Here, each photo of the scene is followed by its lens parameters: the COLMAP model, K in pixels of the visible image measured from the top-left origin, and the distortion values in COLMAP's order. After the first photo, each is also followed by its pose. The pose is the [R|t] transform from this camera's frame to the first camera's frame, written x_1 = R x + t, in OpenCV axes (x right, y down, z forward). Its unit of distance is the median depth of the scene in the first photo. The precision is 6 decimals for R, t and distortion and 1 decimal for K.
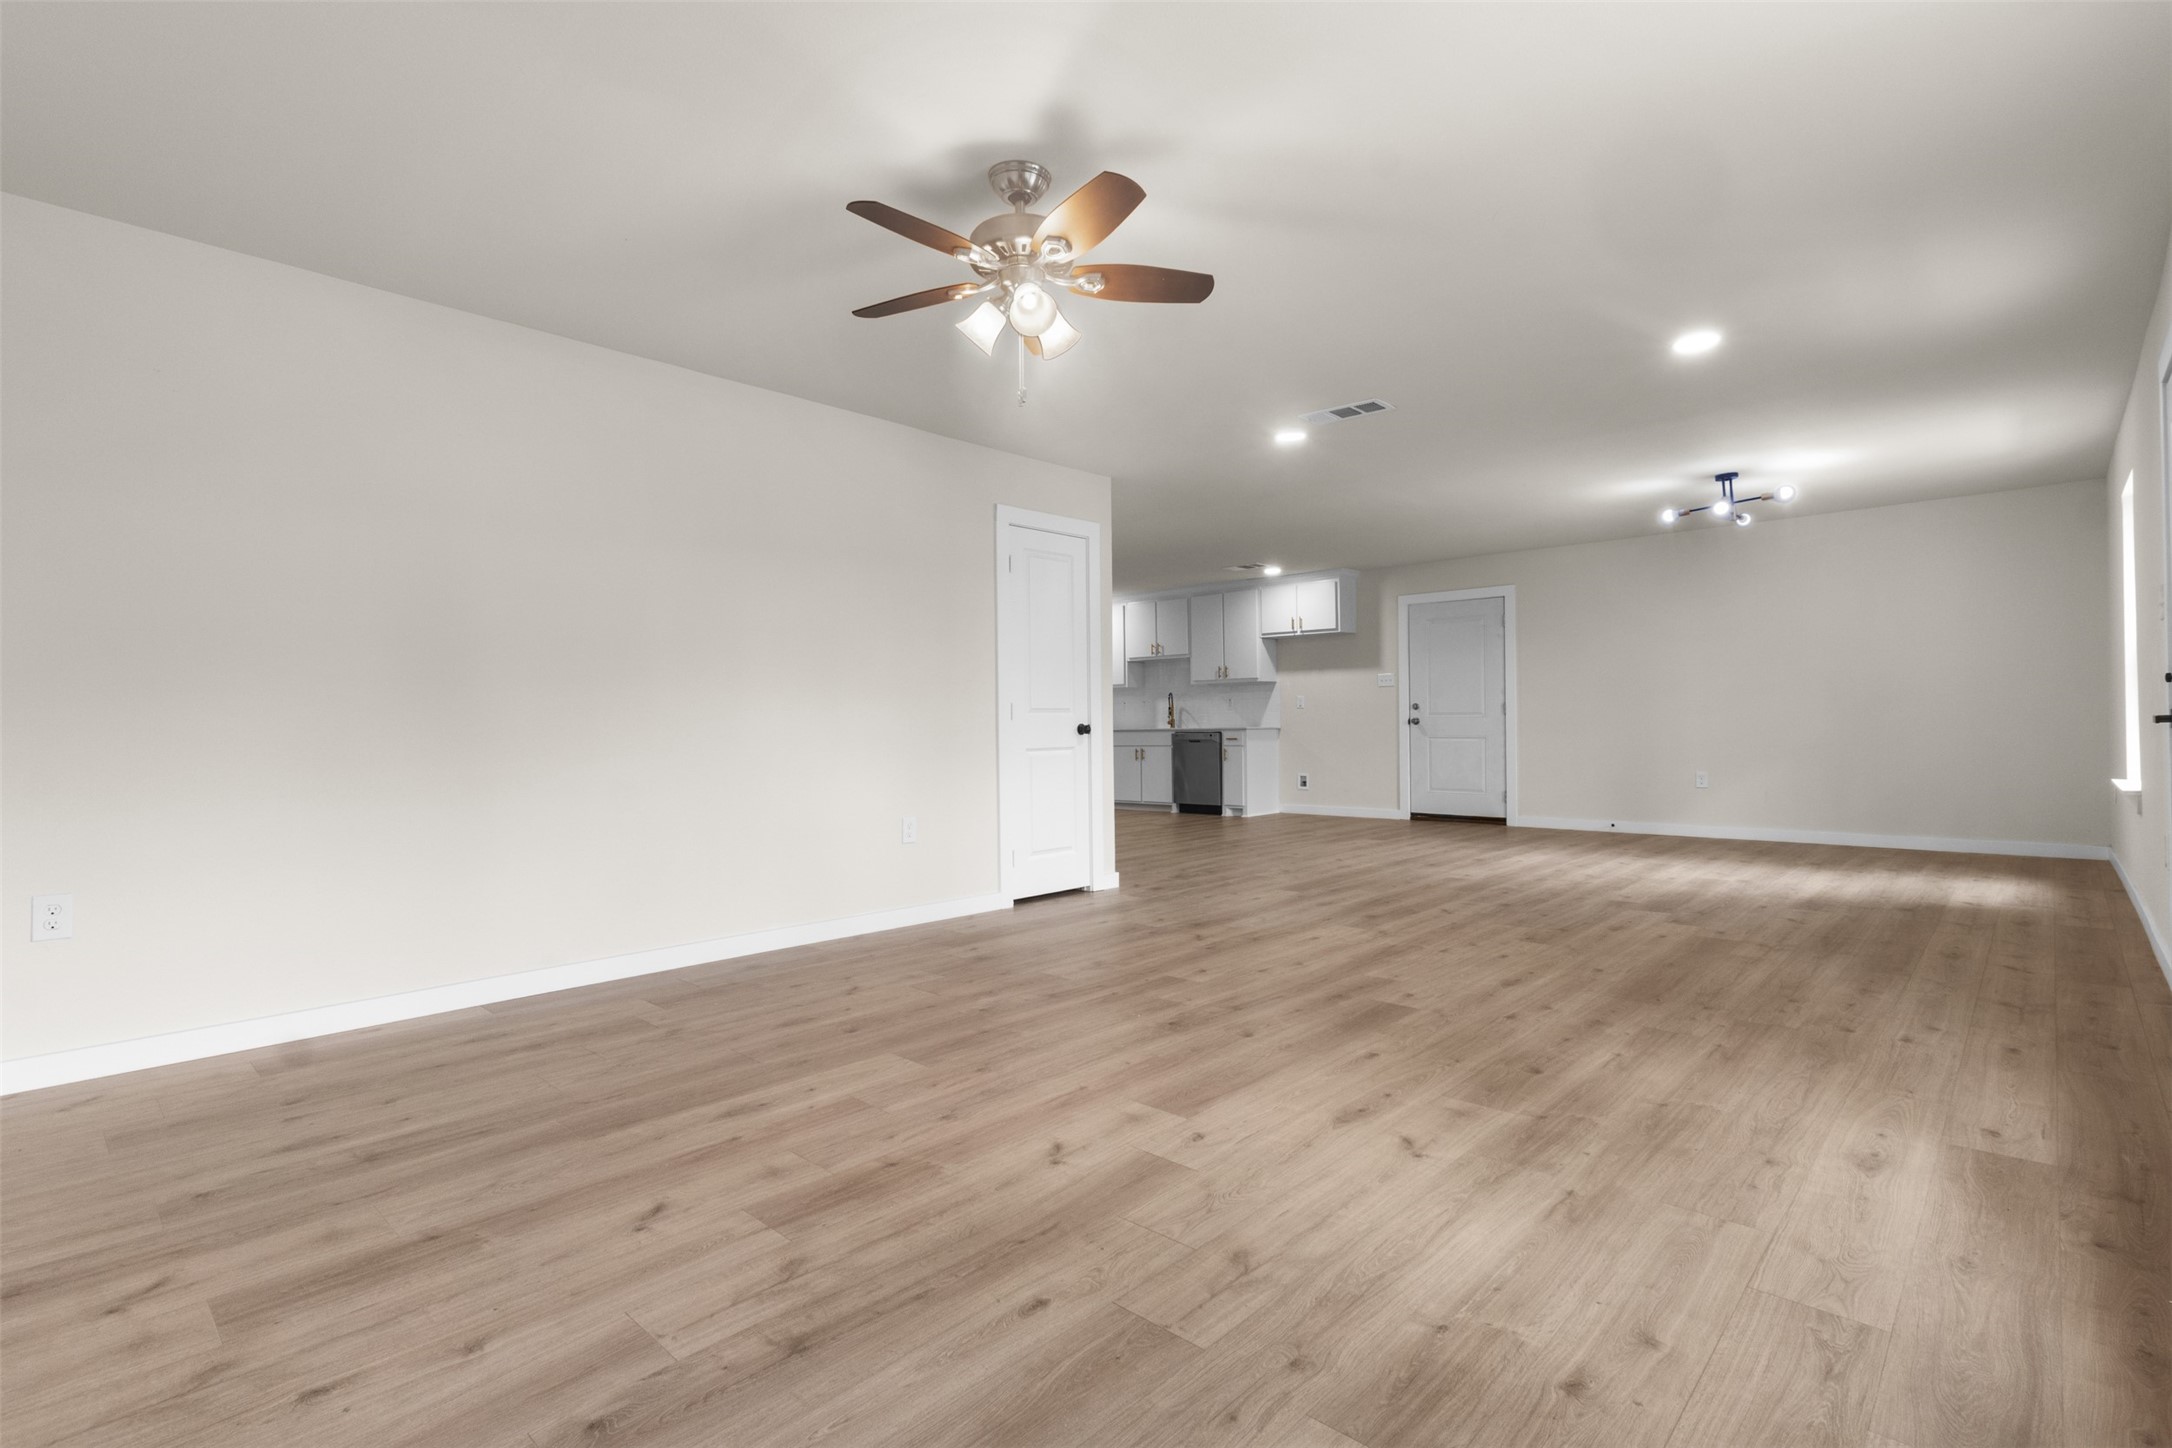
lens RADIAL K [[1013.1, 0, 1086.5], [0, 1013.1, 730.2], [0, 0, 1]] dist [0.001171, 0.000458]
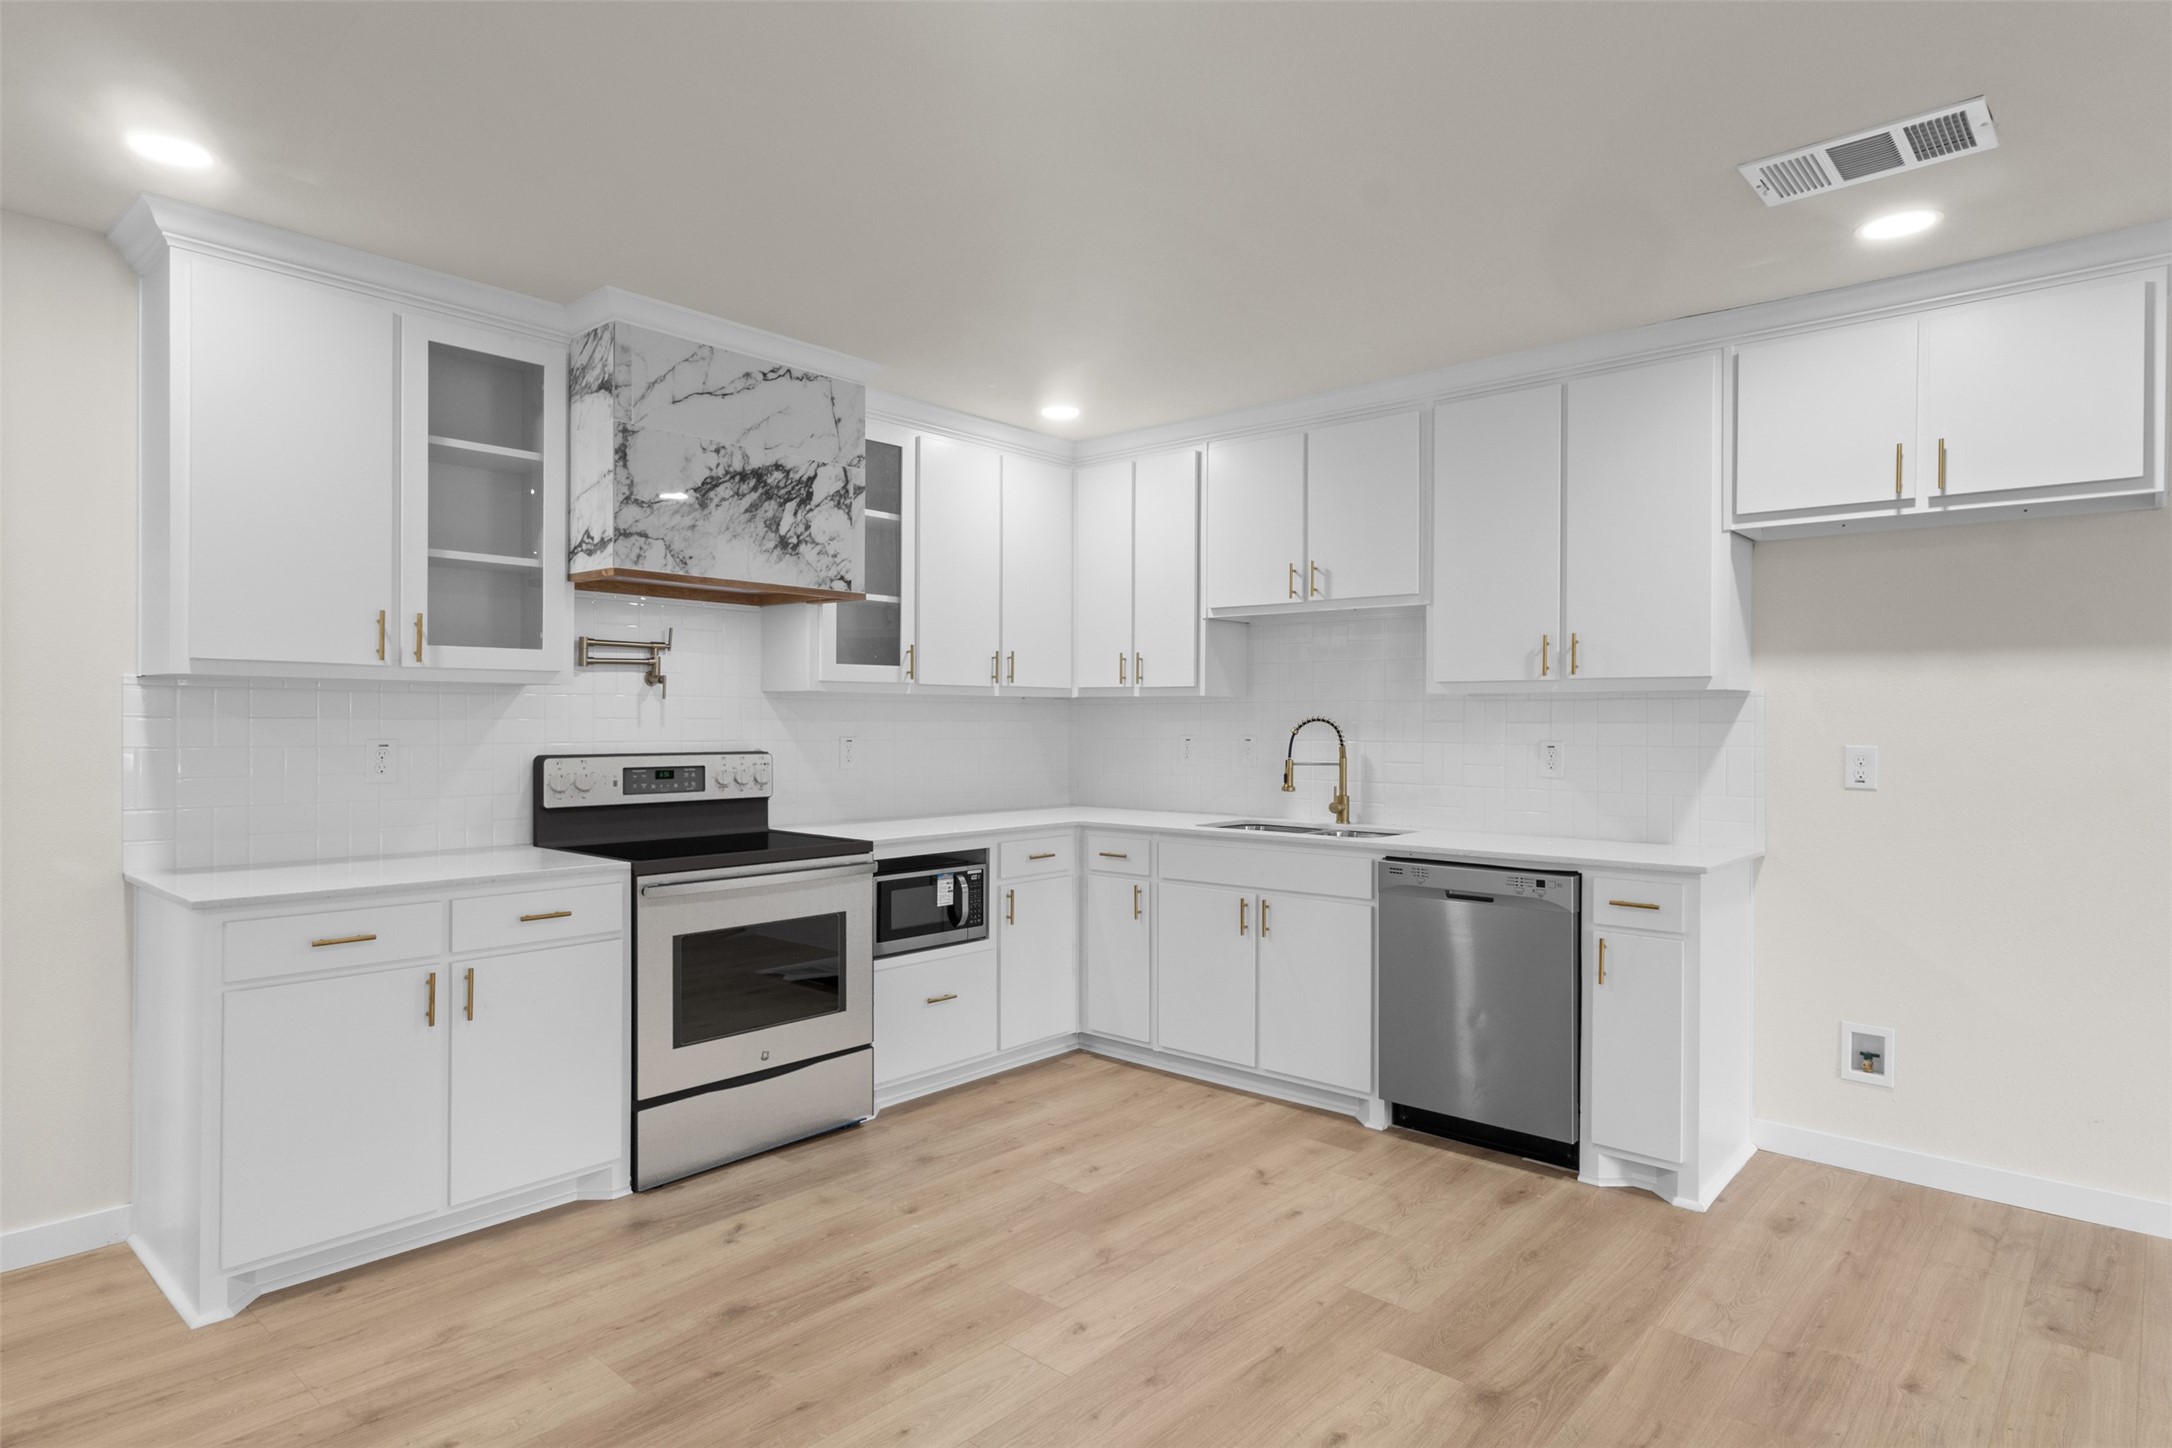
lens RADIAL K [[1181.2, 0, 1078.7], [0, 1181.2, 725.5], [0, 0, 1]] dist [0.005515, 0.000752]
pose [[0.999637, 0.018263, 0.019822, -0.009322], [-0.018195, 0.999828, -0.003595, -0.034226], [-0.019884, 0.003233, 0.999797, 0.682785]]
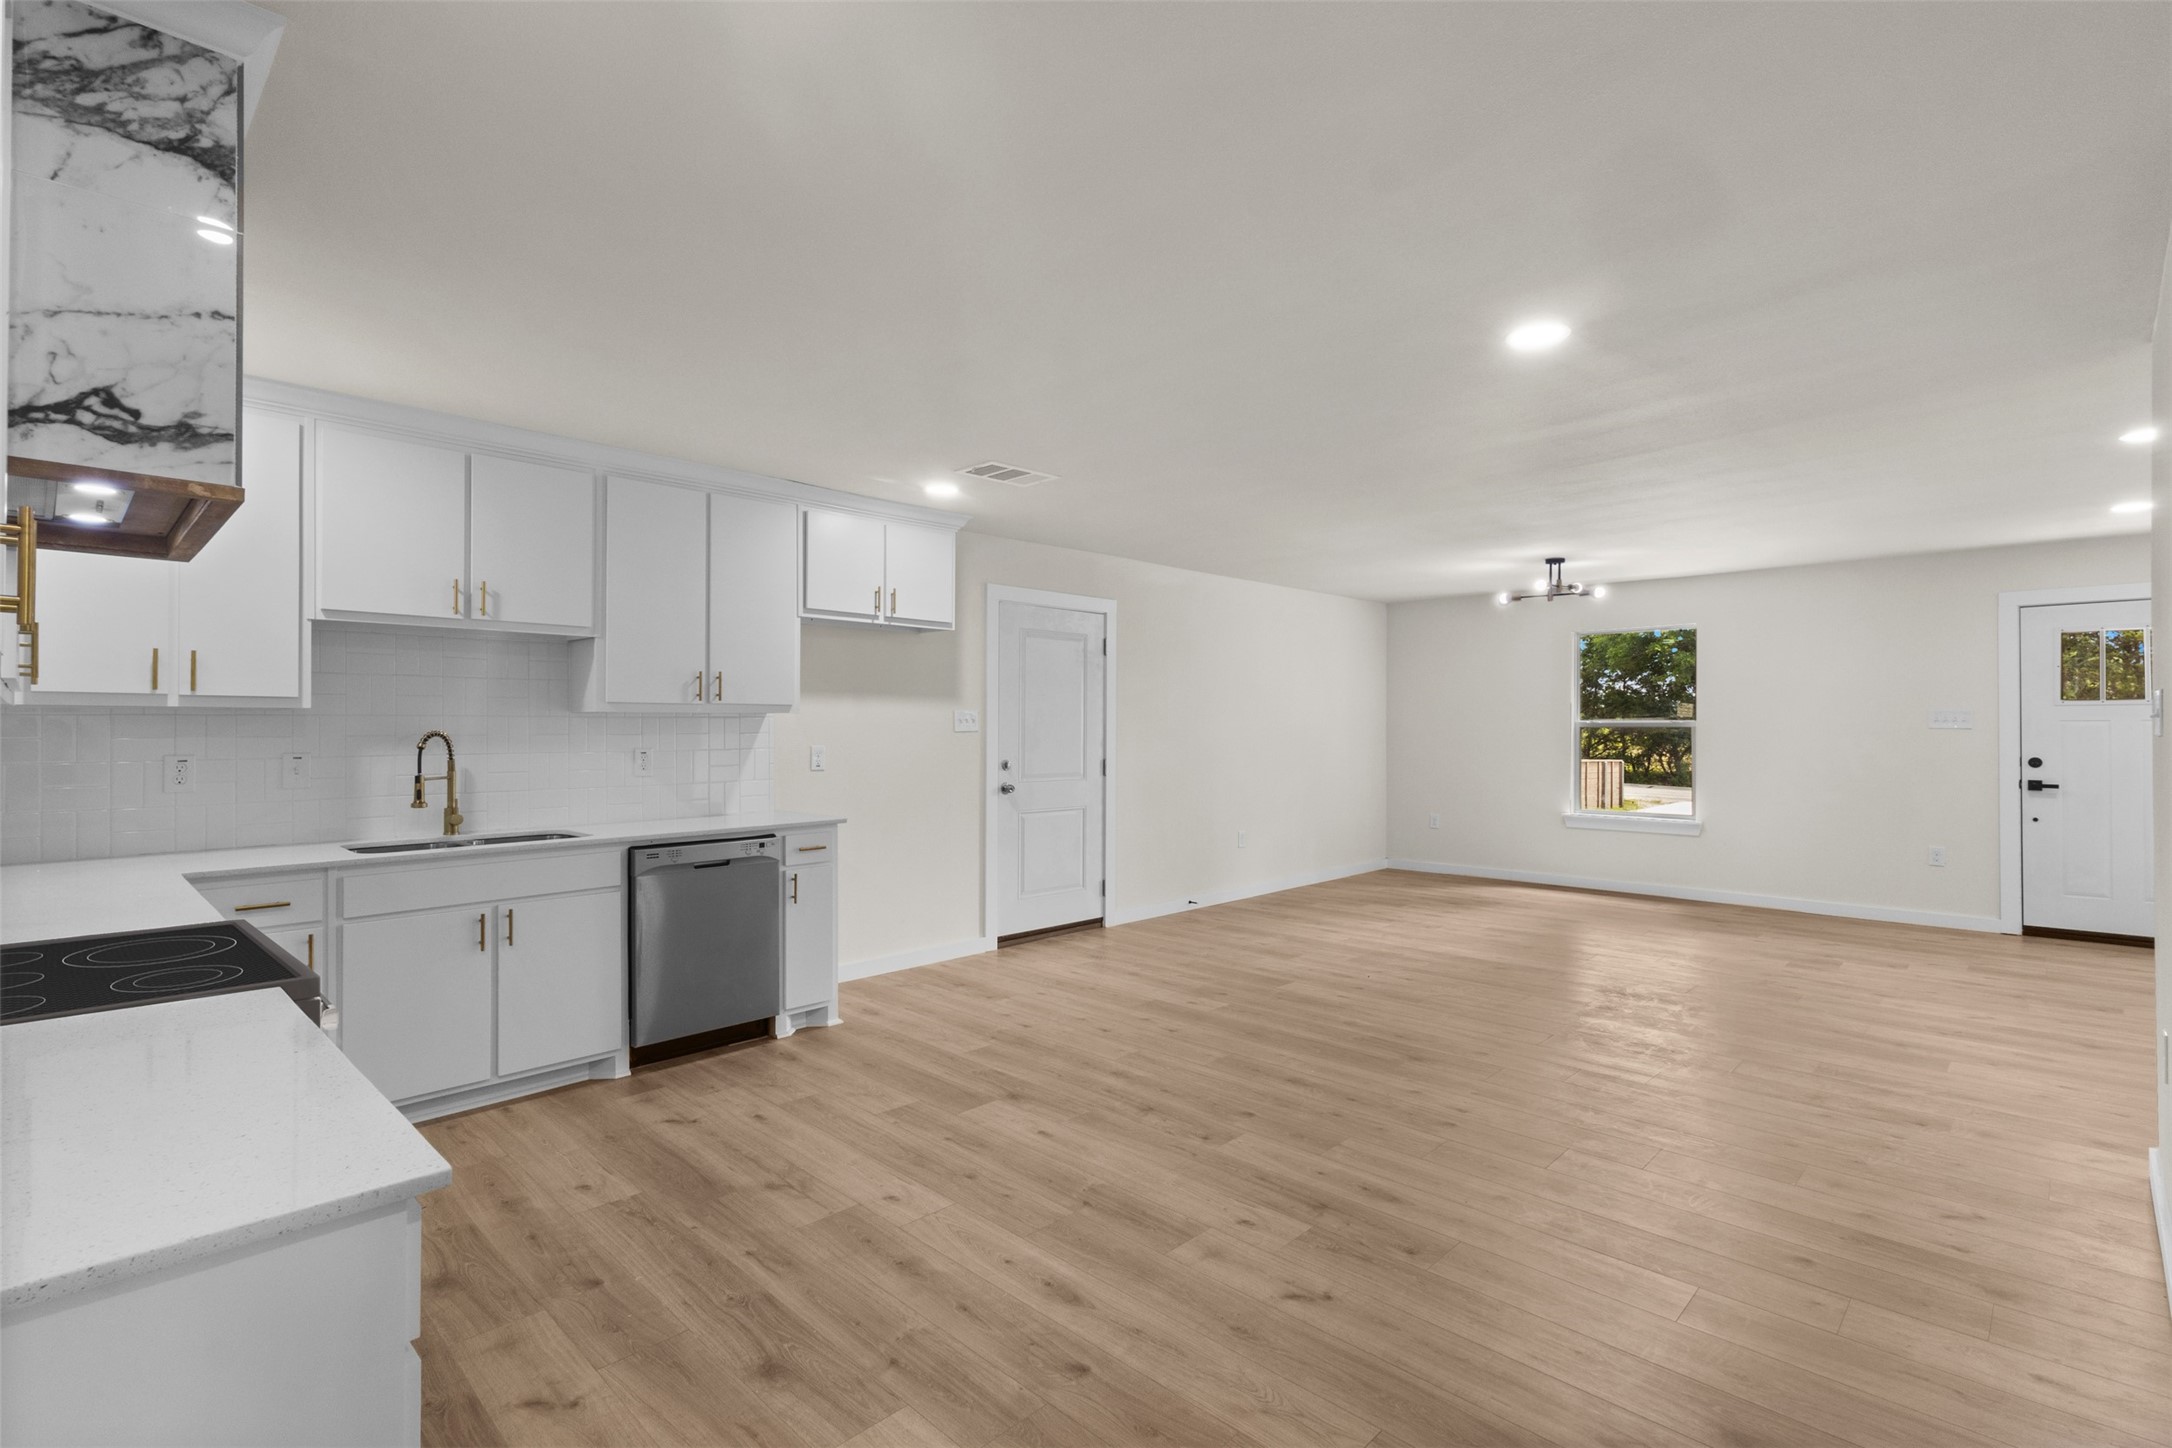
lens RADIAL K [[1004.4, 0, 1084.6], [0, 1004.4, 722.0], [0, 0, 1]] dist [-0.001471, 0.000428]
pose [[0.026923, 0.017757, 0.999480, -0.269167], [0.008700, 0.999800, -0.017997, -0.035281], [-0.999600, 0.009180, 0.026763, 0.860774]]
